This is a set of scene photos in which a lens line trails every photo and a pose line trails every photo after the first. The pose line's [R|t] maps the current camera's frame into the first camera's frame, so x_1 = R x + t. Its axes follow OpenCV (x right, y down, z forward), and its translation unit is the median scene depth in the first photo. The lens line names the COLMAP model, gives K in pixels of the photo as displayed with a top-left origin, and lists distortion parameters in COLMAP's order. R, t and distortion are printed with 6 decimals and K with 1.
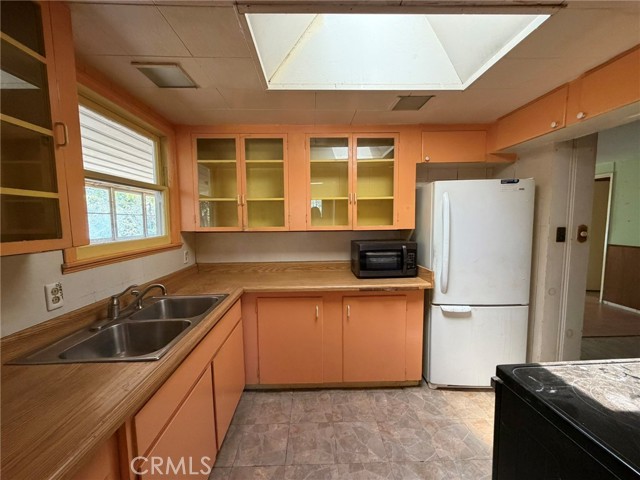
lens RADIAL K [[256.4, 0, 317.2], [0, 256.4, 240.7], [0, 0, 1]] dist [-0.001262, -0.000550]
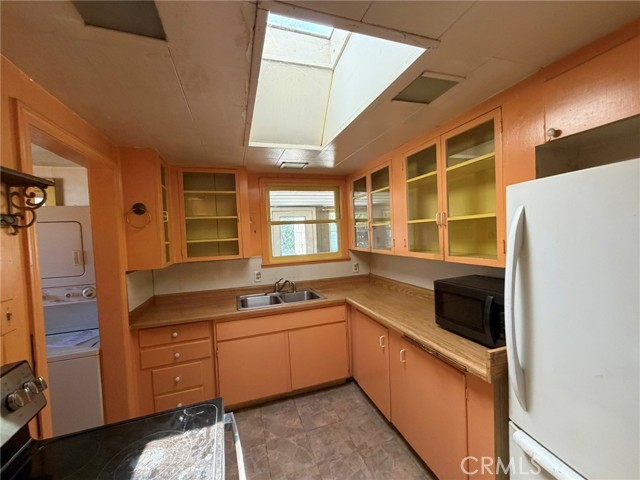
lens RADIAL K [[256.4, 0, 316.7], [0, 256.4, 239.3], [0, 0, 1]] dist [-0.001262, -0.000550]
pose [[0.283549, 0.023419, -0.958672, 0.976163], [-0.039930, 0.999123, 0.012597, -0.128129], [0.958126, 0.034708, 0.284235, 0.539645]]
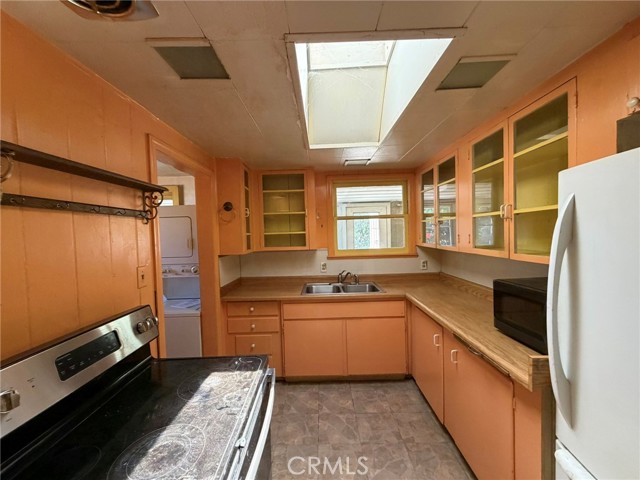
lens RADIAL K [[256.4, 0, 315.6], [0, 256.4, 239.3], [0, 0, 1]] dist [-0.001262, -0.000550]
pose [[-0.045966, 0.038936, -0.998184, 1.077201], [-0.053918, 0.997687, 0.041399, -0.120065], [0.997487, 0.055723, -0.043761, 0.662733]]
